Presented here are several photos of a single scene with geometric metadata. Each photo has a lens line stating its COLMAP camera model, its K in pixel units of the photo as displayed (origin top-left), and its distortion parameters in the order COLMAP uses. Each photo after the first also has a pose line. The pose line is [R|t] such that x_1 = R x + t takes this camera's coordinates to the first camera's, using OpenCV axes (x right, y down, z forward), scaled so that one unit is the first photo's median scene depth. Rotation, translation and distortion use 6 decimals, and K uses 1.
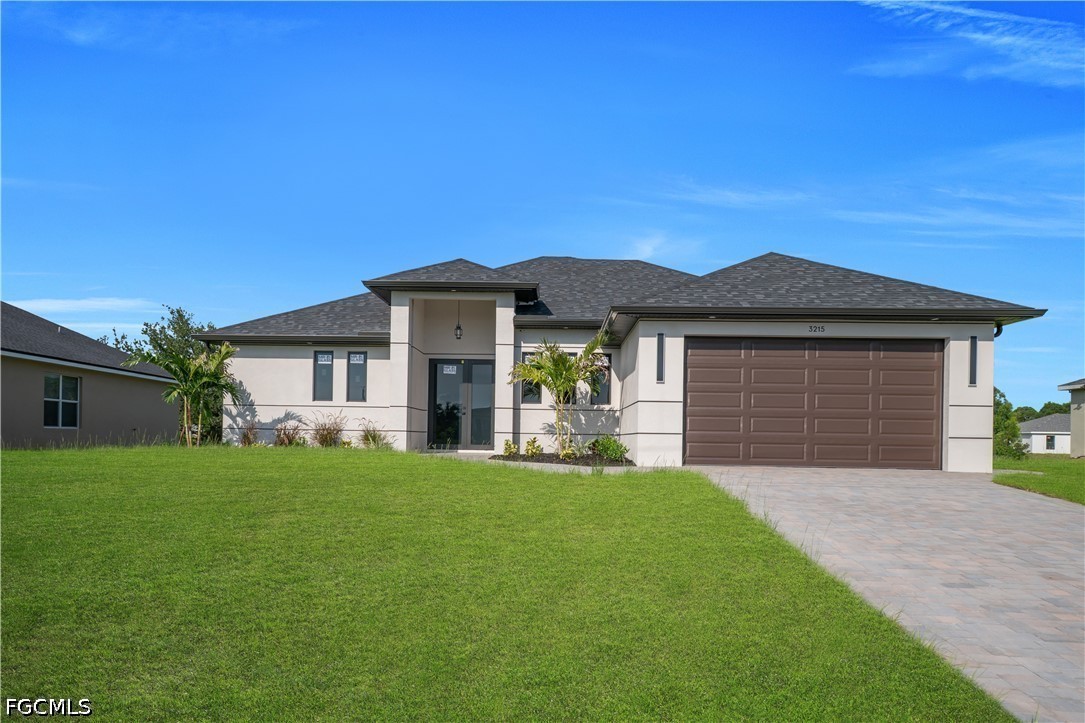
lens RADIAL K [[806.4, 0, 541.5], [0, 806.4, 439.8], [0, 0, 1]] dist [0.028322, -0.000003]
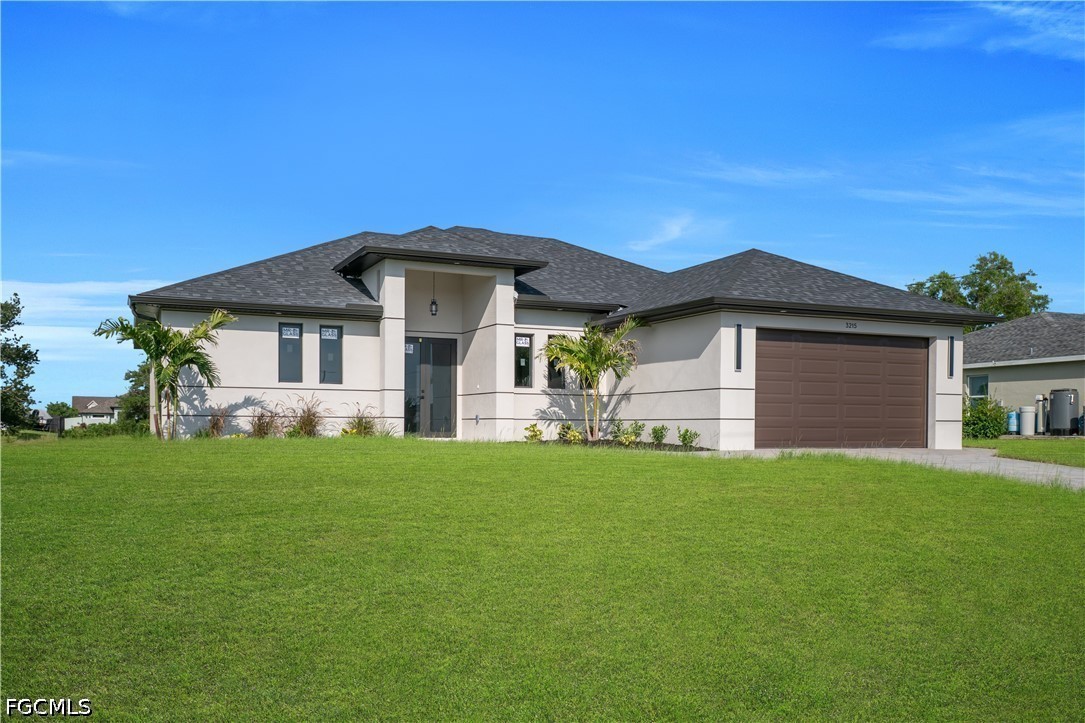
lens RADIAL K [[899.3, 0, 540.4], [0, 899.3, 433.2], [0, 0, 1]] dist [0.048549, 0.001623]
pose [[0.898360, -0.014488, 0.439021, -0.462109], [0.008826, 0.999850, 0.014935, -0.007321], [-0.439172, -0.009542, 0.898353, 0.042679]]
